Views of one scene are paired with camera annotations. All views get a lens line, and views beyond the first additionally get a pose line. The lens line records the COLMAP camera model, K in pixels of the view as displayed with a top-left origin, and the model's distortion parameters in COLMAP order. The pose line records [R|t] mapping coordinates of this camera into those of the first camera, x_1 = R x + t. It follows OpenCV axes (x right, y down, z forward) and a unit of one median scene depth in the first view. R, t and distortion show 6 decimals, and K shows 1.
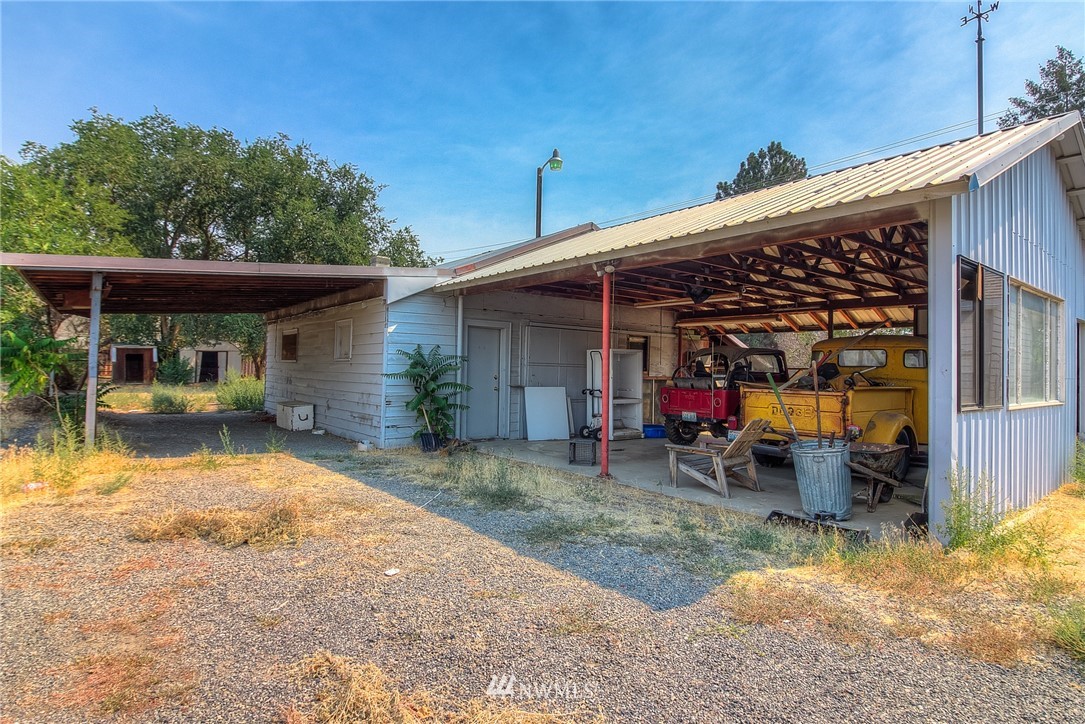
lens RADIAL K [[568.6, 0, 546.6], [0, 568.6, 363.7], [0, 0, 1]] dist [-0.017617, -0.001608]
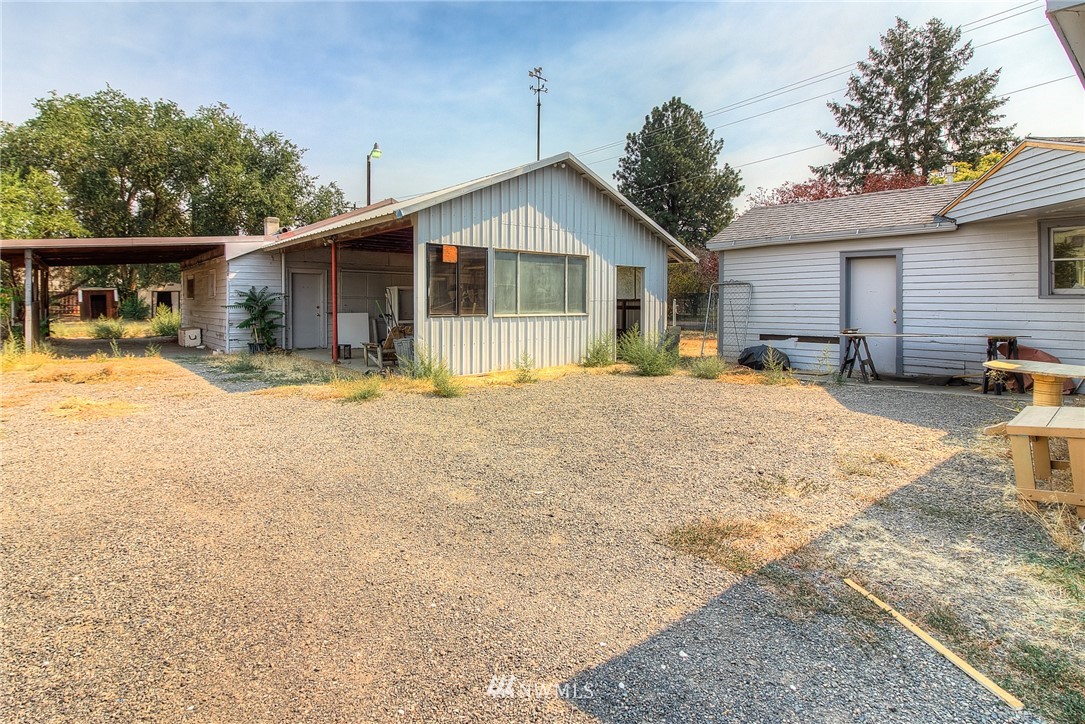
lens RADIAL K [[543.7, 0, 534.8], [0, 543.7, 312.2], [0, 0, 1]] dist [-0.017564, -0.001161]
pose [[0.999568, -0.017596, 0.023533, 0.165761], [0.016929, 0.999458, 0.028227, 0.002645], [-0.024017, -0.027816, 0.999324, -0.157861]]
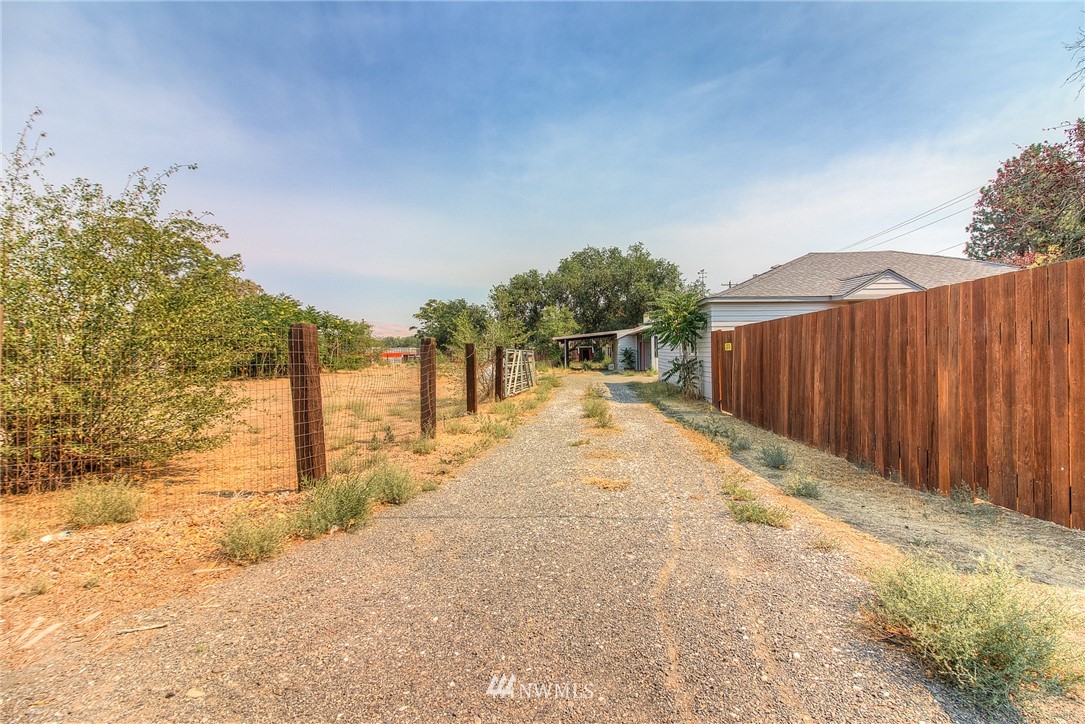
lens RADIAL K [[543.7, 0, 546.5], [0, 543.7, 357.4], [0, 0, 1]] dist [-0.017564, -0.001161]
pose [[0.740911, -0.024306, -0.671163, 0.712369], [0.032562, 0.999470, -0.000249, 0.007980], [0.670813, -0.021670, 0.741310, -0.841851]]
